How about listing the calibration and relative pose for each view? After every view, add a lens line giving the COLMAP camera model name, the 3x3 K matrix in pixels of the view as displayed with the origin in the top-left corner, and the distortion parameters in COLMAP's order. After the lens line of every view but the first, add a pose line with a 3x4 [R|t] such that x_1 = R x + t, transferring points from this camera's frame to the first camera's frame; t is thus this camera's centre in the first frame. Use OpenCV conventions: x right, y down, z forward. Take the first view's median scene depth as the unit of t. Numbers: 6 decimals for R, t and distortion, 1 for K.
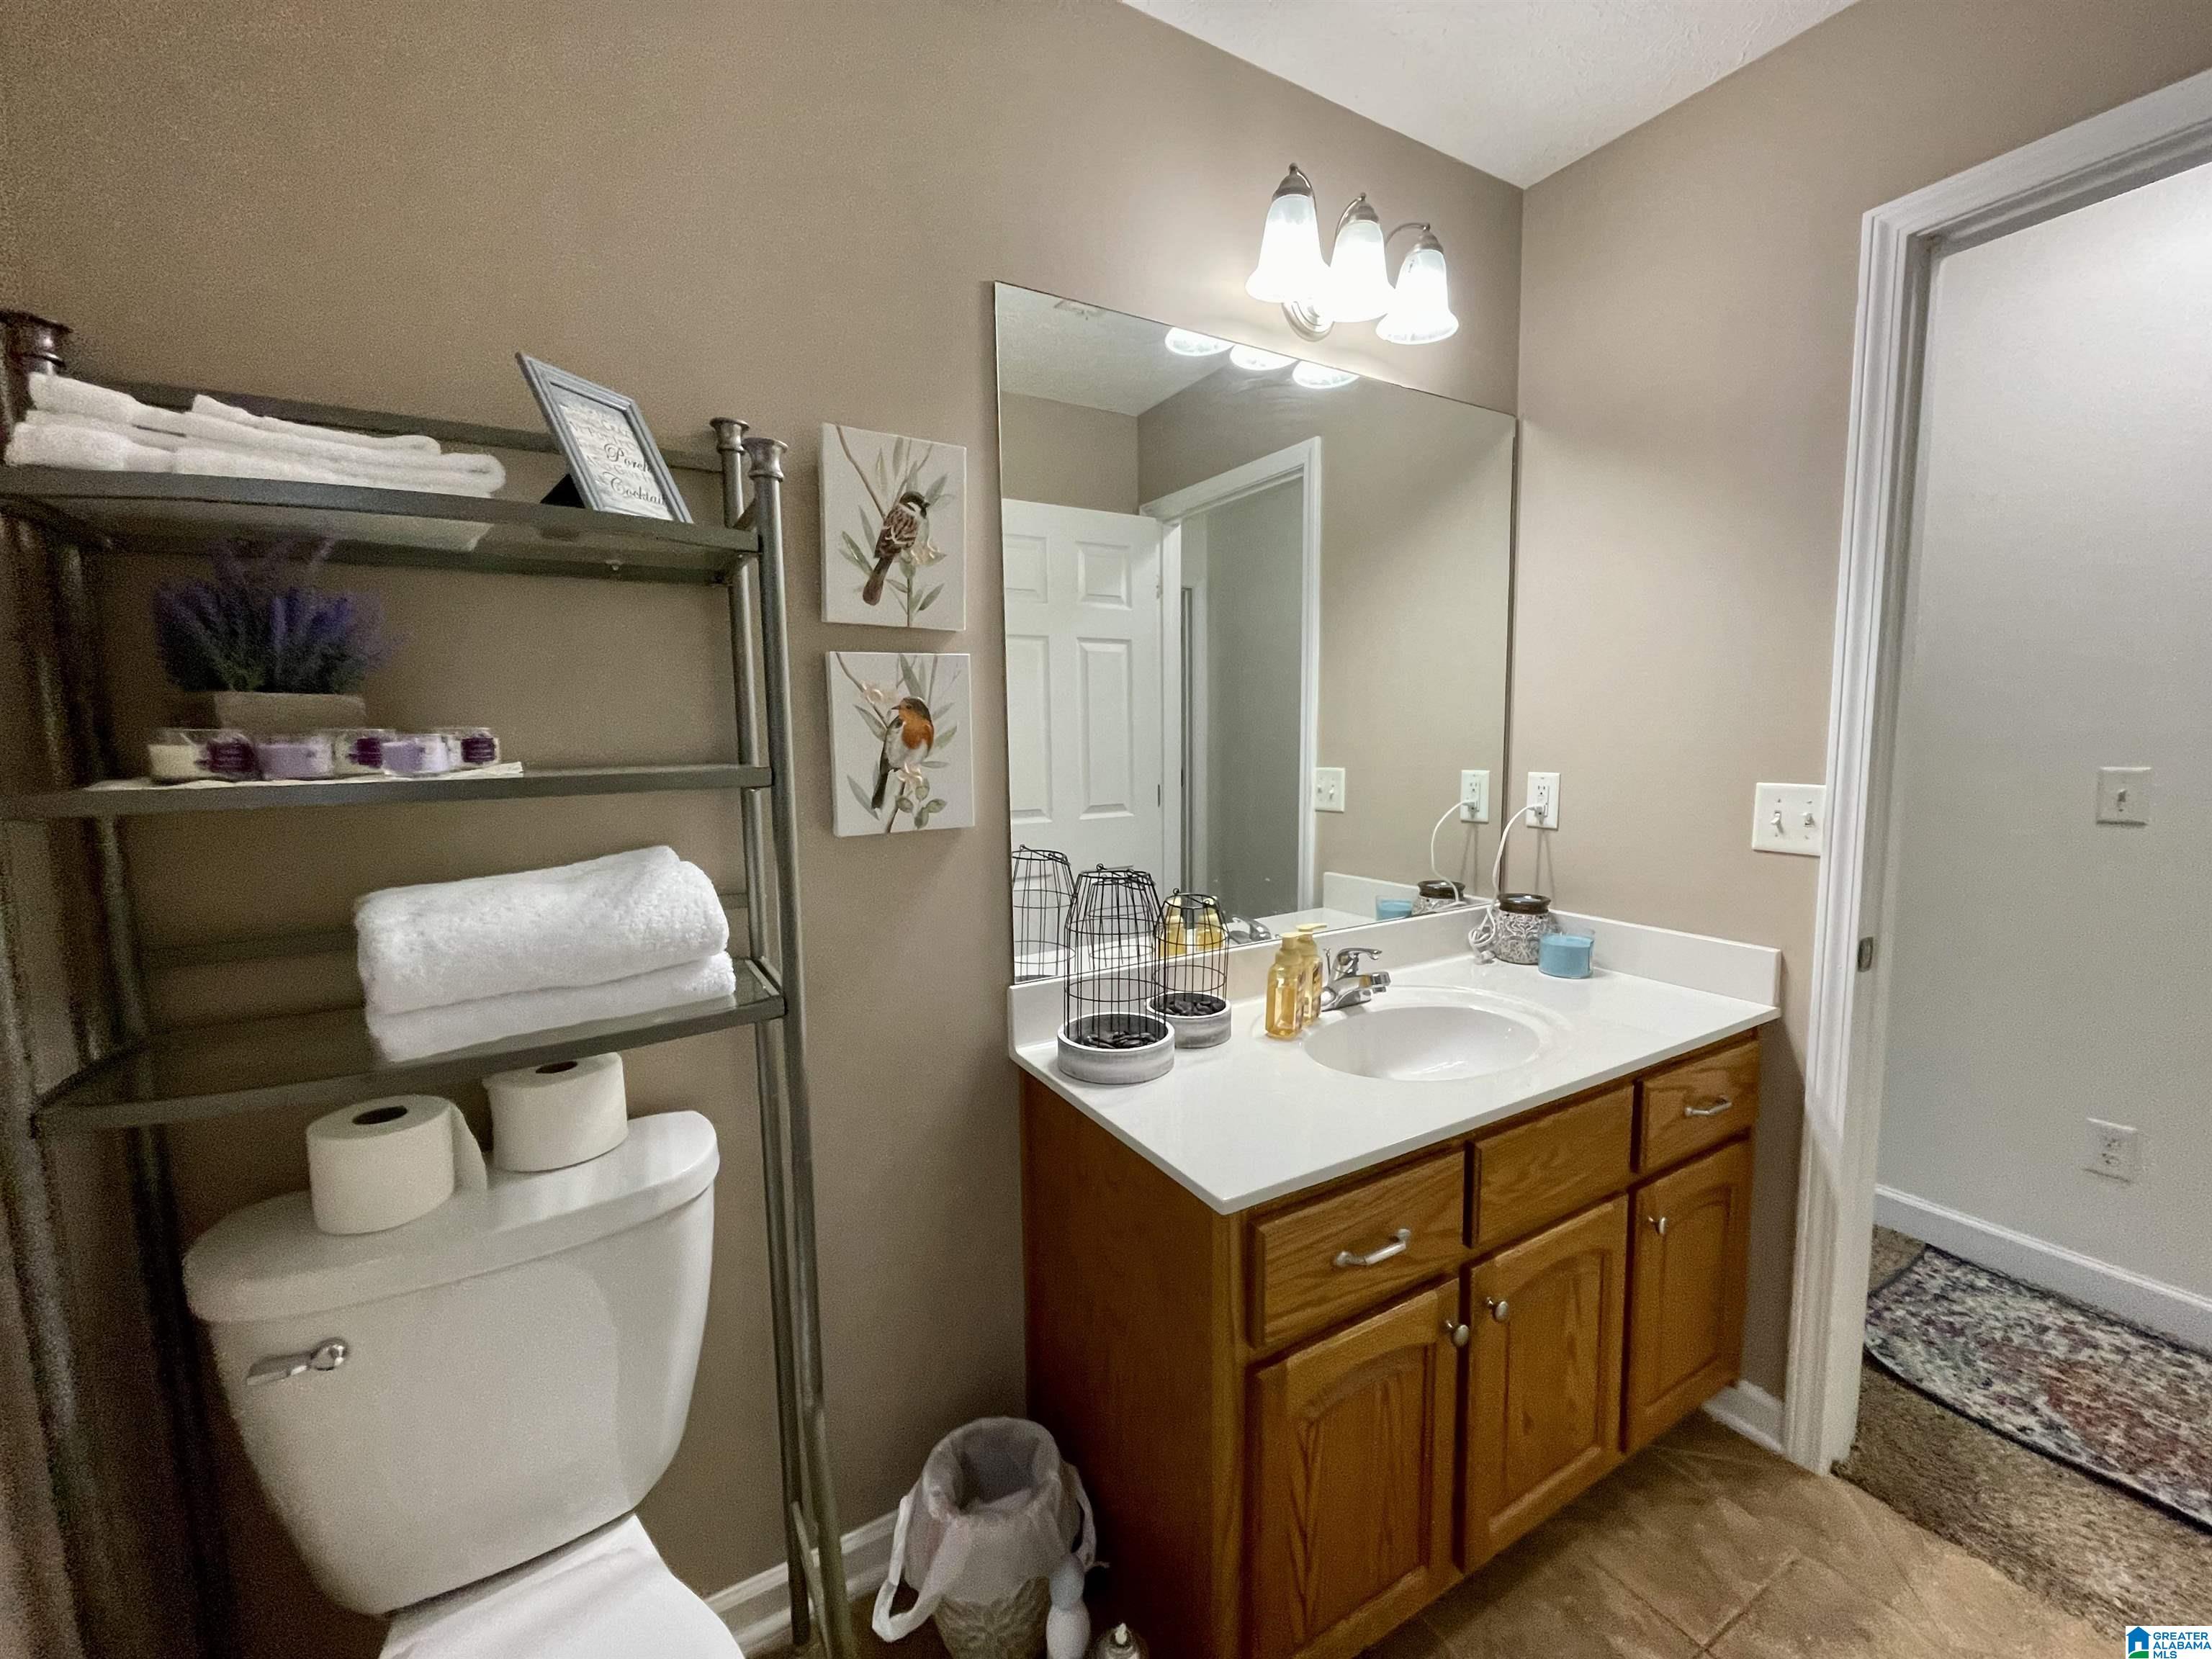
lens RADIAL K [[903.1, 0, 1113.9], [0, 903.1, 835.3], [0, 0, 1]] dist [-0.002830, -0.000068]
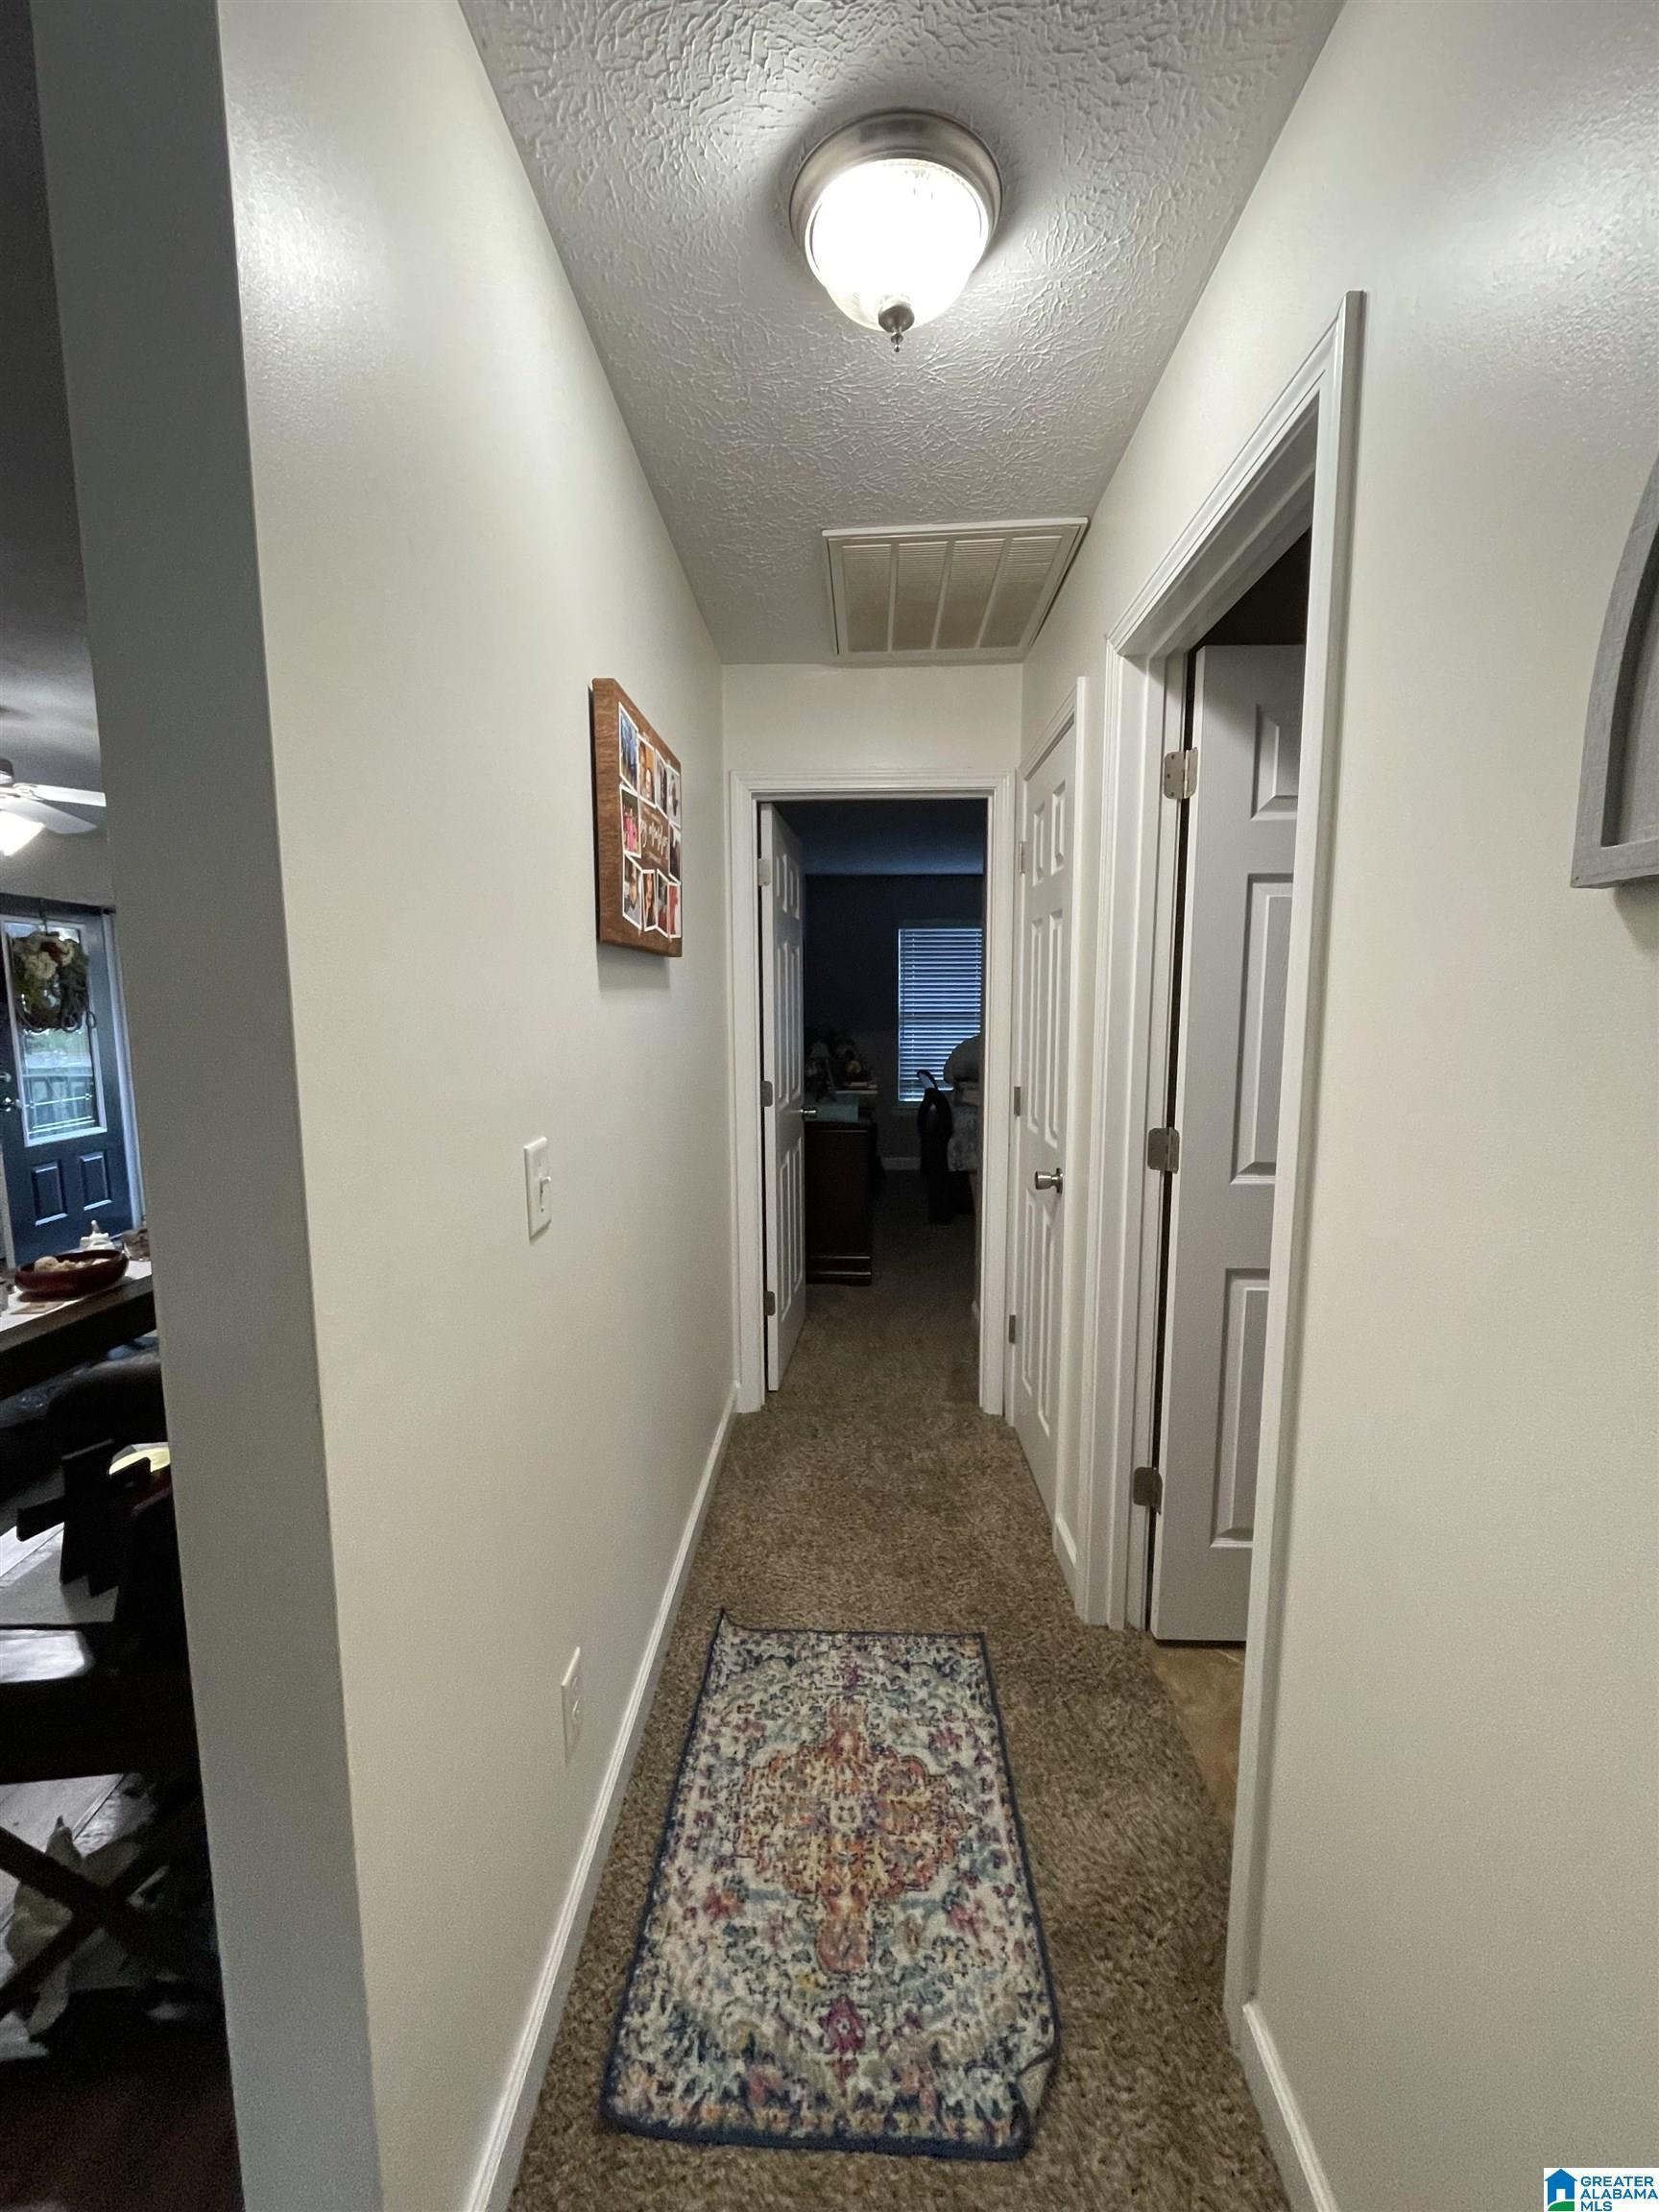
lens RADIAL K [[903.1, 0, 833.1], [0, 903.1, 1109.0], [0, 0, 1]] dist [-0.002830, -0.000068]
pose [[-0.841540, -0.046786, 0.538166, 0.427356], [0.078414, 0.975111, 0.207390, -0.144035], [-0.534474, 0.216727, -0.816925, 0.951420]]
